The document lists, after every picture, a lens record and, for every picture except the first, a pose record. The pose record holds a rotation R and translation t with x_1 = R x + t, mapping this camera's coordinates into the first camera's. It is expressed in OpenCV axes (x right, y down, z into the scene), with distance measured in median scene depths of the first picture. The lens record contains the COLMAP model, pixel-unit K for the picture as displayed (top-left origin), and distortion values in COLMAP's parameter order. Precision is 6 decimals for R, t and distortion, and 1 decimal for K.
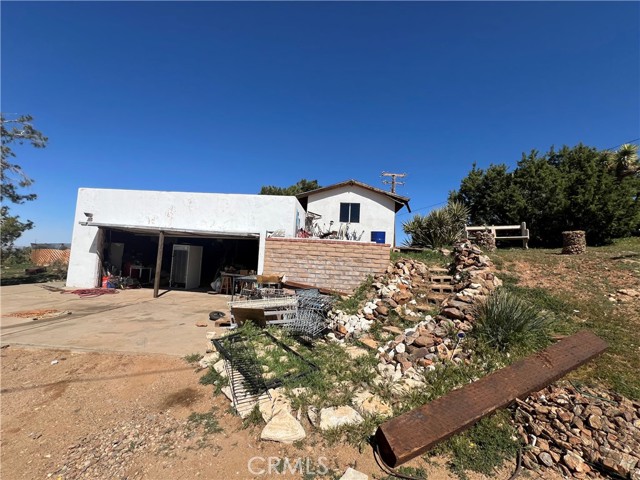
lens RADIAL K [[258.3, 0, 323.6], [0, 258.3, 239.8], [0, 0, 1]] dist [-0.001680, 0.000545]
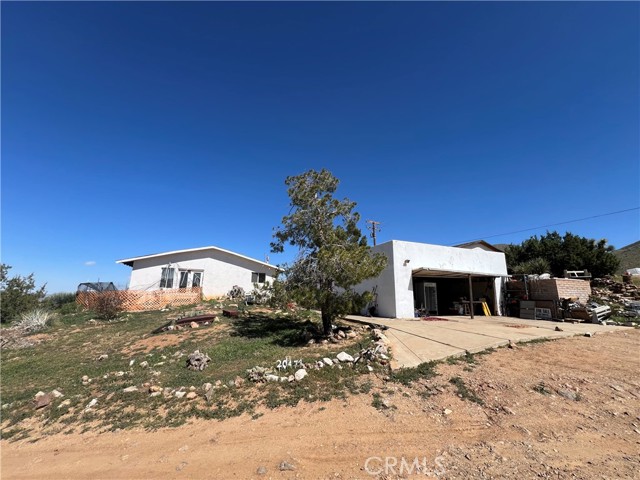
lens RADIAL K [[259.1, 0, 331.6], [0, 259.1, 235.9], [0, 0, 1]] dist [-0.000845, -0.000539]
pose [[0.890900, 0.061276, 0.450047, -1.830762], [0.001214, 0.990533, -0.137269, -0.042296], [-0.454198, 0.122839, 0.882392, -0.013185]]
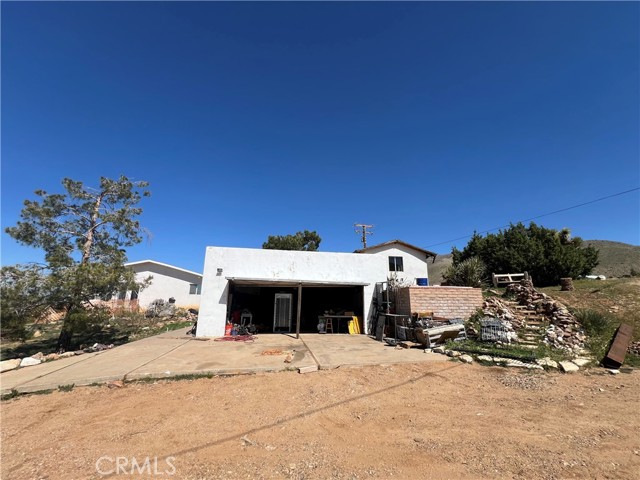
lens RADIAL K [[258.3, 0, 322.5], [0, 258.3, 242.2], [0, 0, 1]] dist [-0.001680, 0.000545]
pose [[0.966769, 0.011531, 0.255390, -0.752158], [0.026615, 0.989014, -0.145405, -0.040439], [-0.254261, 0.147371, 0.955842, -0.231419]]
